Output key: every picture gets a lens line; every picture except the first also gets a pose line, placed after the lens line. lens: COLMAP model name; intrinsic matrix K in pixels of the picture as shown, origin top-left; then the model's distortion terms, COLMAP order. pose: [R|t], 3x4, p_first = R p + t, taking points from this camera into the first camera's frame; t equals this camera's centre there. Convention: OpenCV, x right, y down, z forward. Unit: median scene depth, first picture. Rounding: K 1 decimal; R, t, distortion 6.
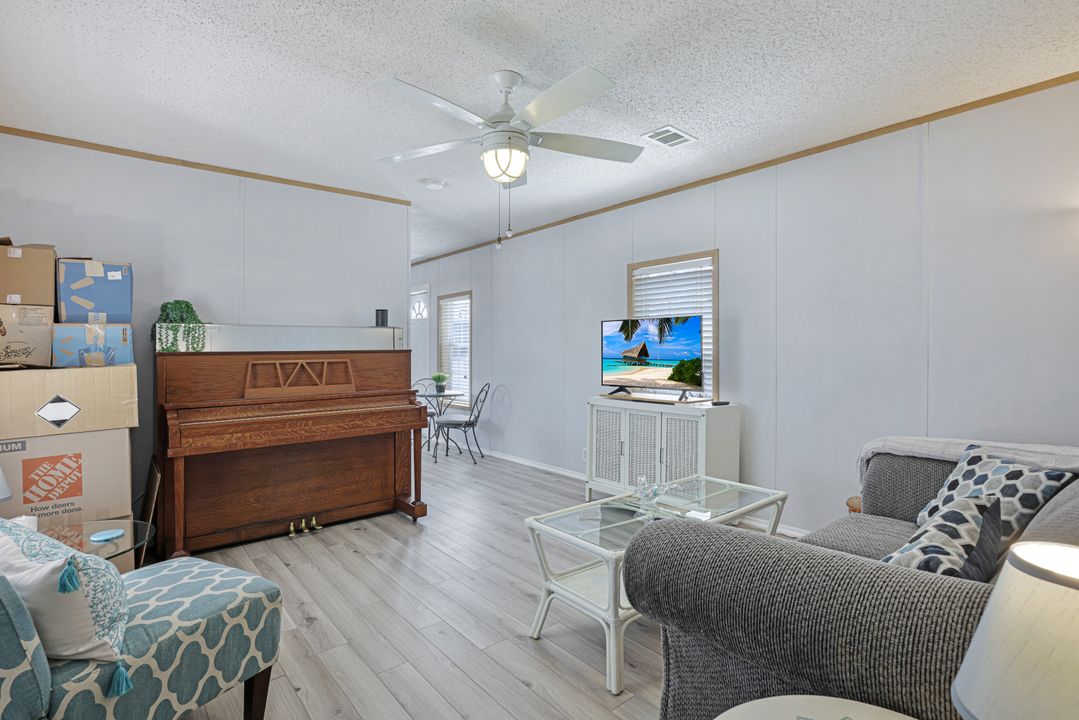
lens RADIAL K [[529.1, 0, 544.7], [0, 529.1, 354.8], [0, 0, 1]] dist [0.002806, 0.000421]
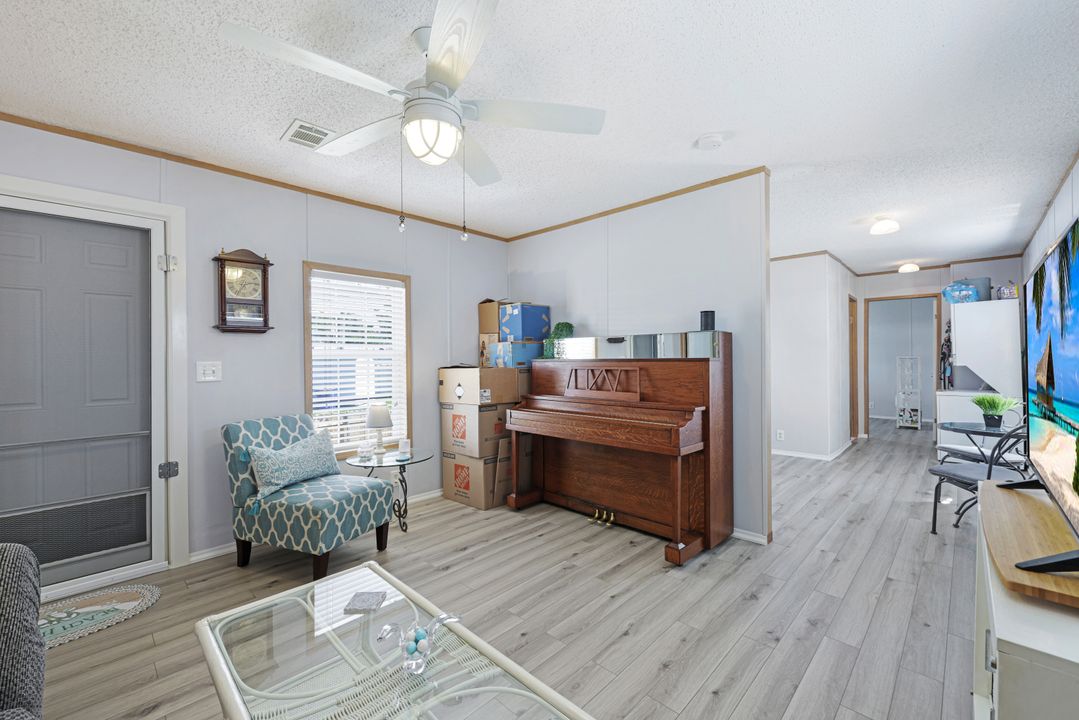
lens RADIAL K [[444.7, 0, 539.5], [0, 444.7, 360.0], [0, 0, 1]] dist [0.000621, 0.000042]
pose [[0.106966, 0.010159, -0.994211, 0.492645], [-0.006865, 0.999932, 0.009478, -0.013981], [0.994239, 0.005812, 0.107028, 0.836401]]
